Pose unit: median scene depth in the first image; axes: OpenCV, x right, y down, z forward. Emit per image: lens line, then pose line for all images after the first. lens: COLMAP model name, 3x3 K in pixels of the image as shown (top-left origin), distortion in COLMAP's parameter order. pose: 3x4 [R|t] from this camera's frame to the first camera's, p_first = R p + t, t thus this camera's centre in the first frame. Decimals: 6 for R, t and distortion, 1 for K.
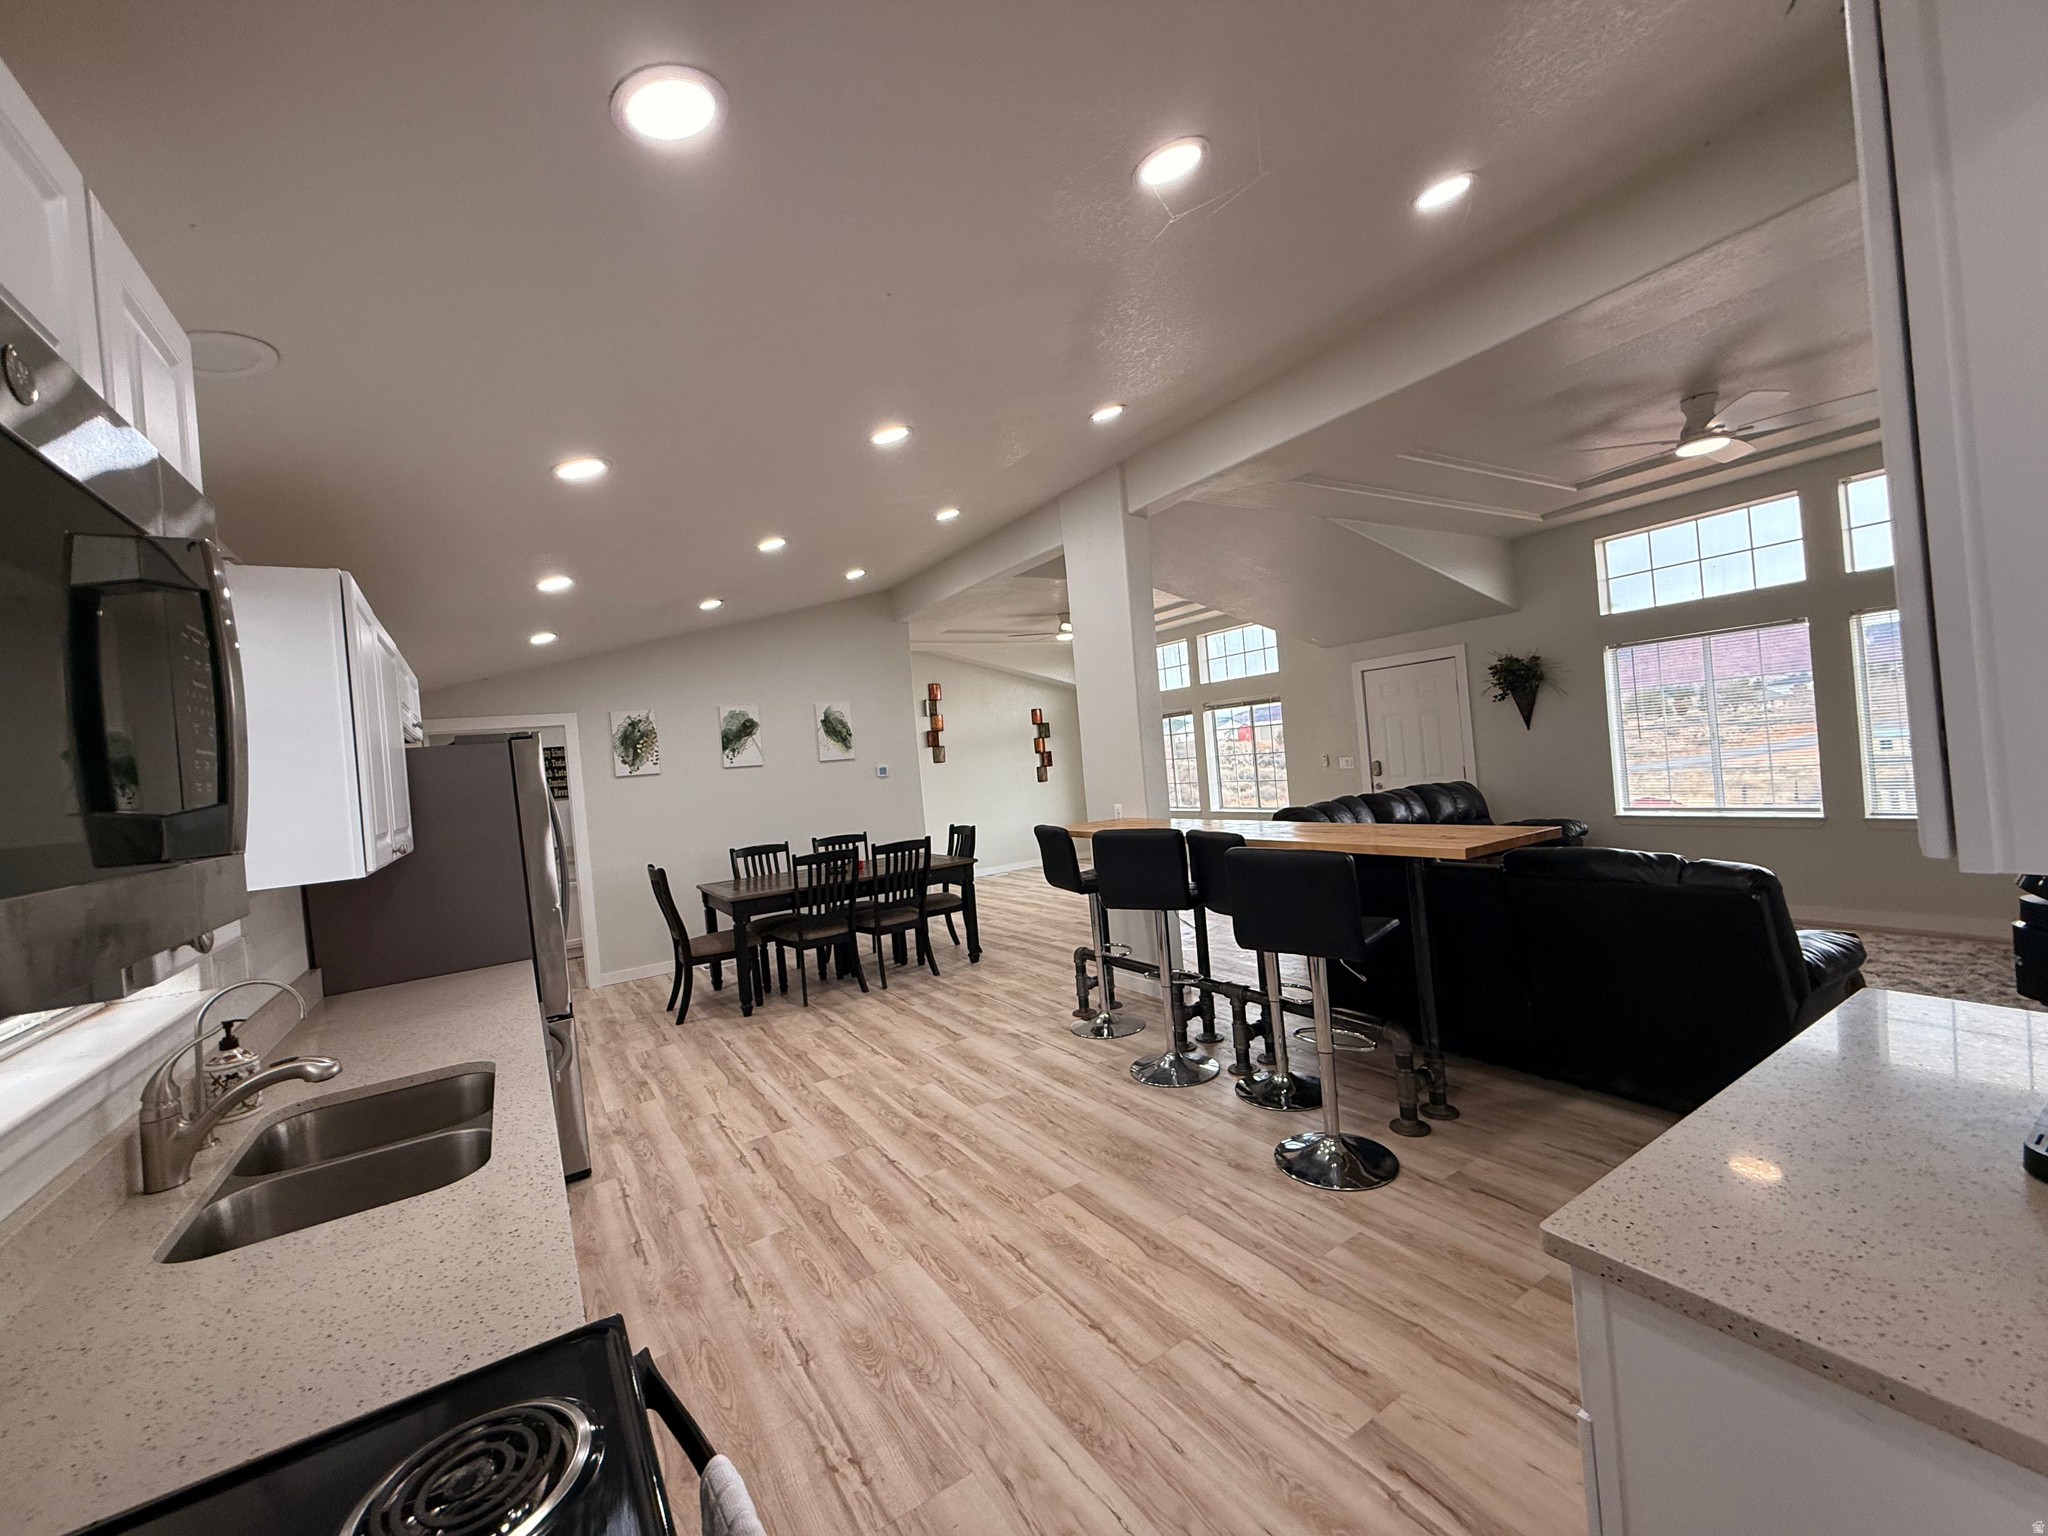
lens RADIAL K [[814.0, 0, 1017.2], [0, 814.0, 766.2], [0, 0, 1]] dist [-0.001713, 0.001570]
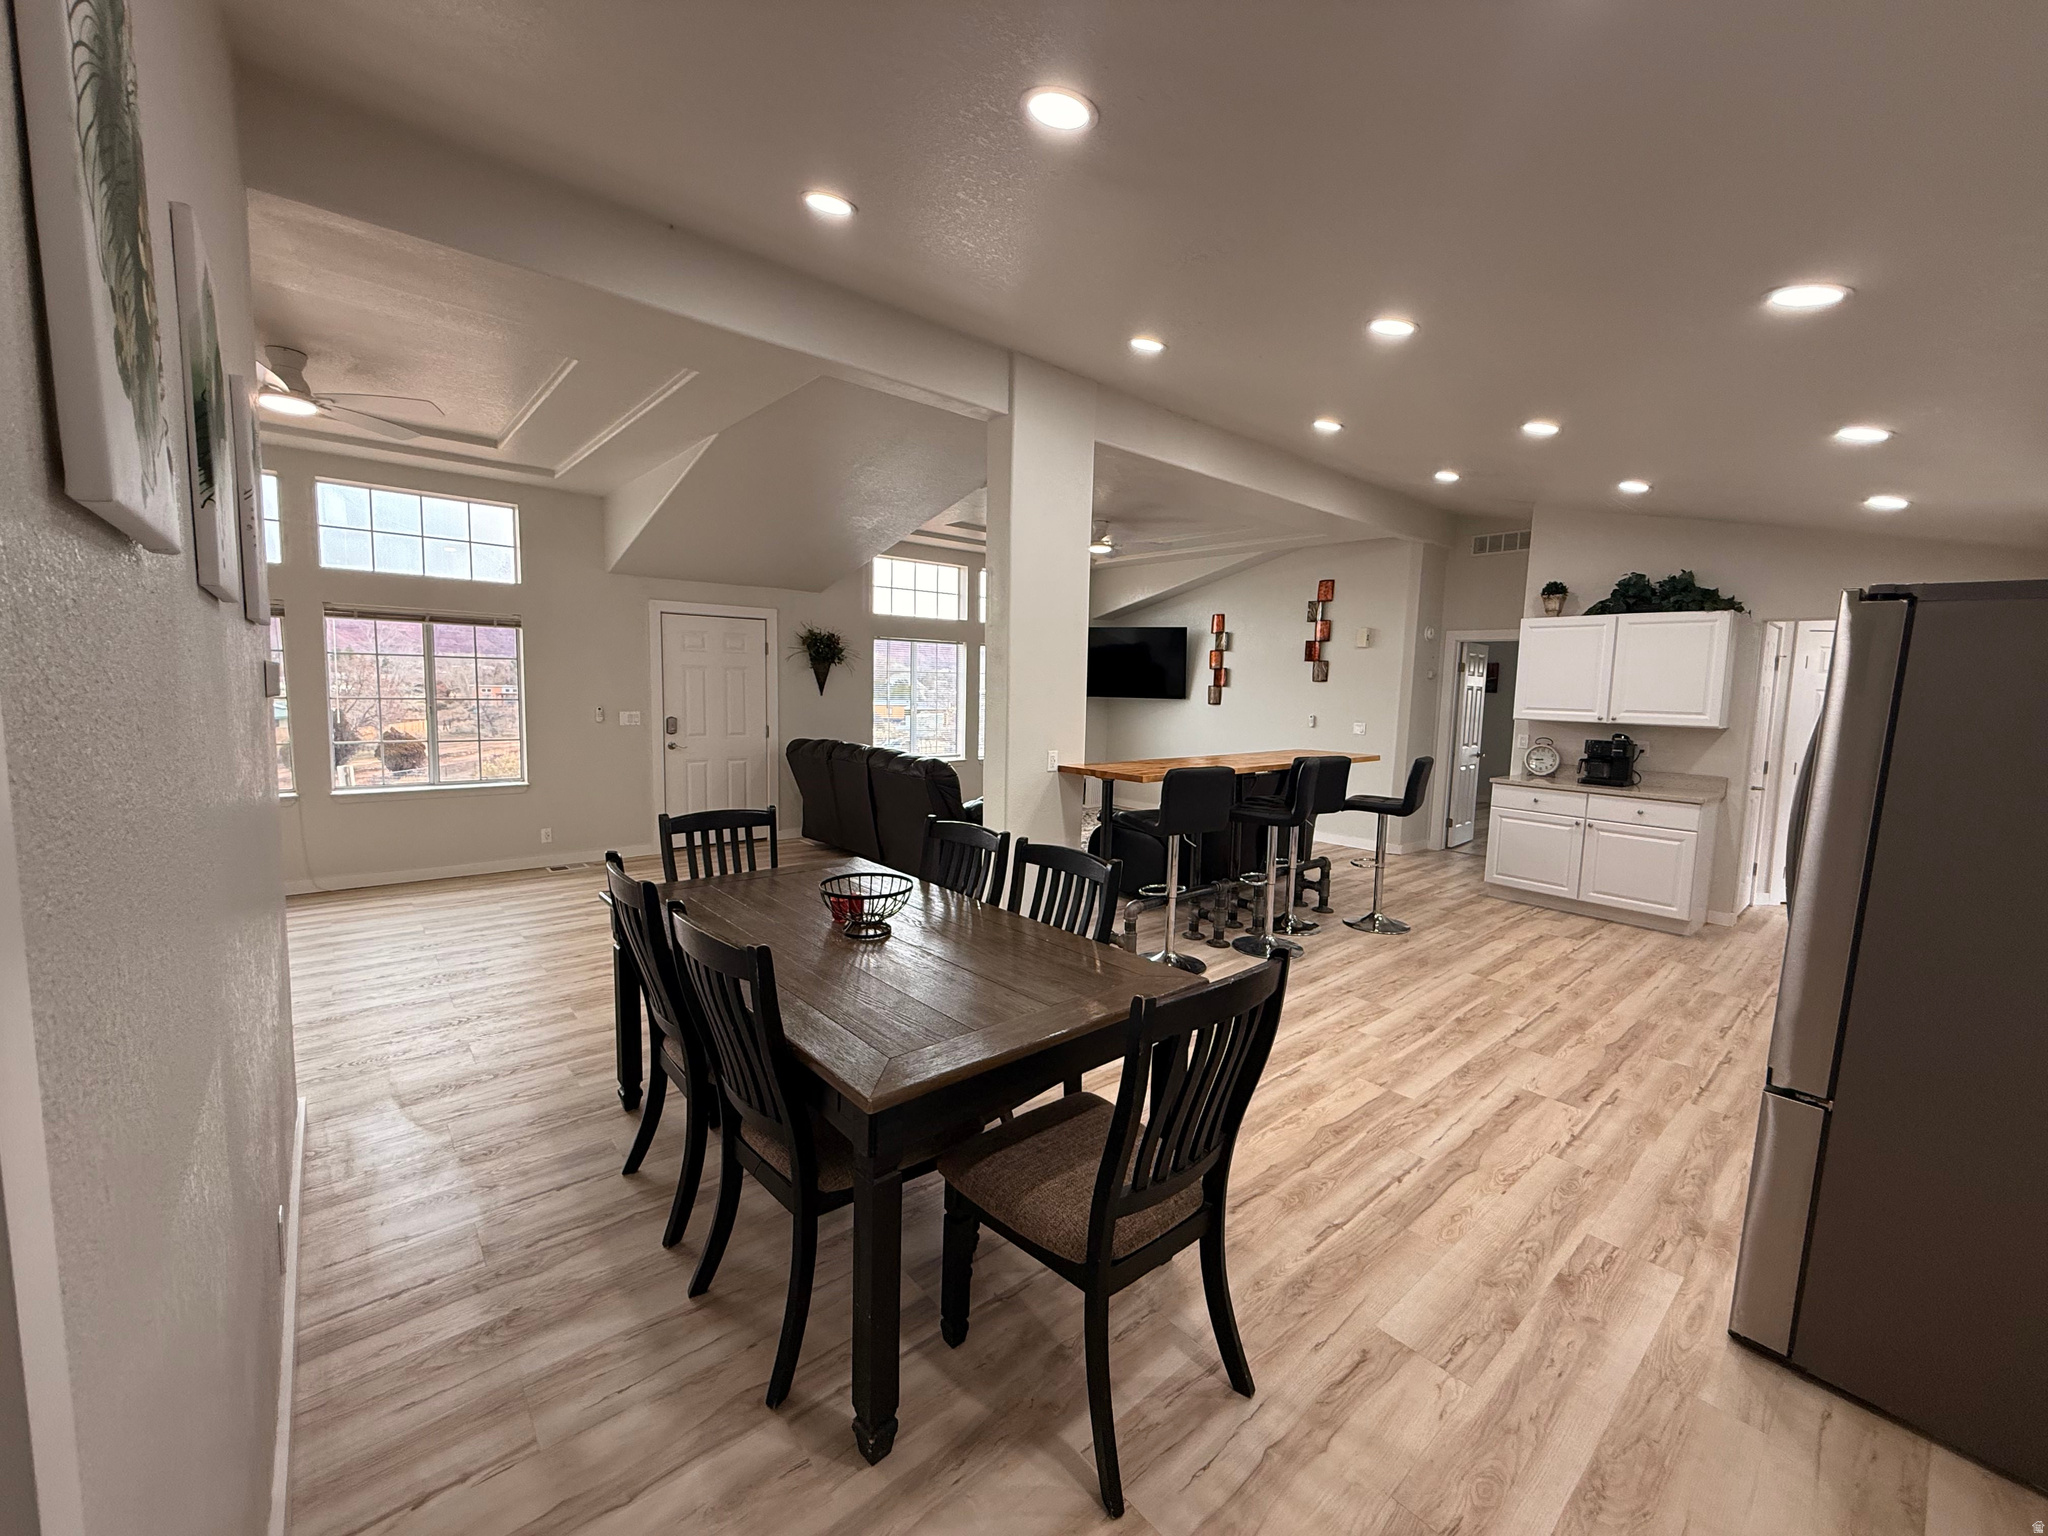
lens RADIAL K [[814.0, 0, 1015.4], [0, 814.0, 762.8], [0, 0, 1]] dist [-0.001713, 0.001570]
pose [[-0.141619, -0.012684, 0.989840, -1.125590], [-0.001652, 0.999920, 0.012577, 0.073230], [-0.989920, 0.000146, -0.141629, 1.745638]]
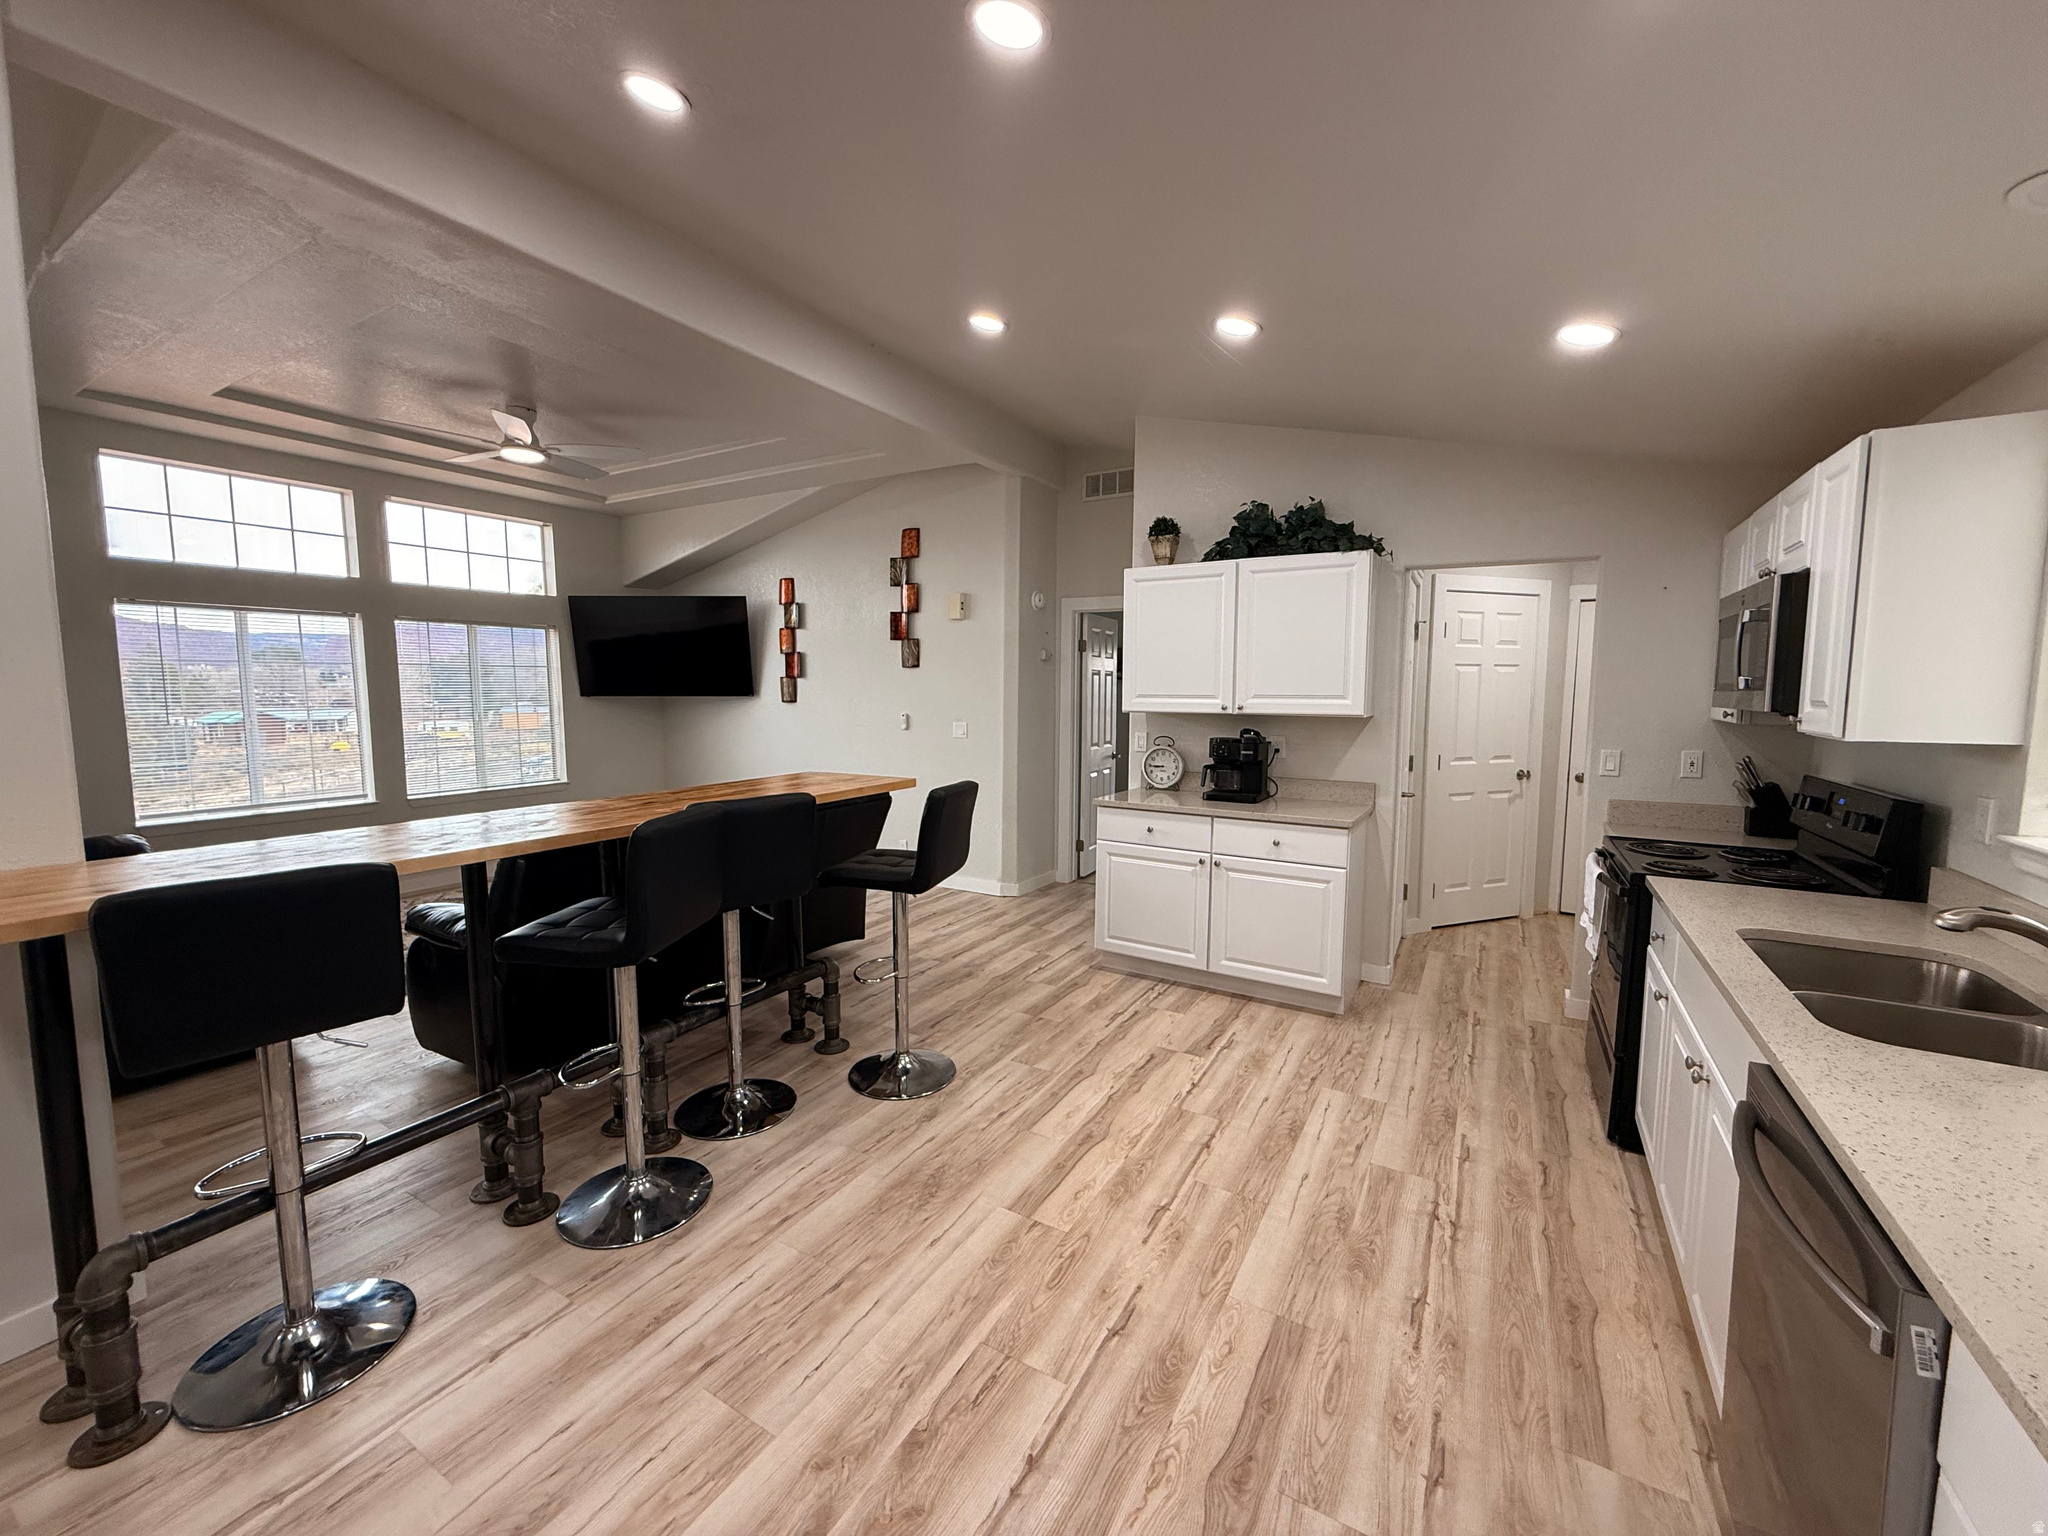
lens RADIAL K [[814.0, 0, 1017.2], [0, 814.0, 763.1], [0, 0, 1]] dist [-0.001713, 0.001570]
pose [[-0.451543, 0.001642, 0.892248, -0.548536], [0.045823, 0.998721, 0.021352, 0.042110], [-0.891072, 0.050527, -0.451041, 1.114242]]
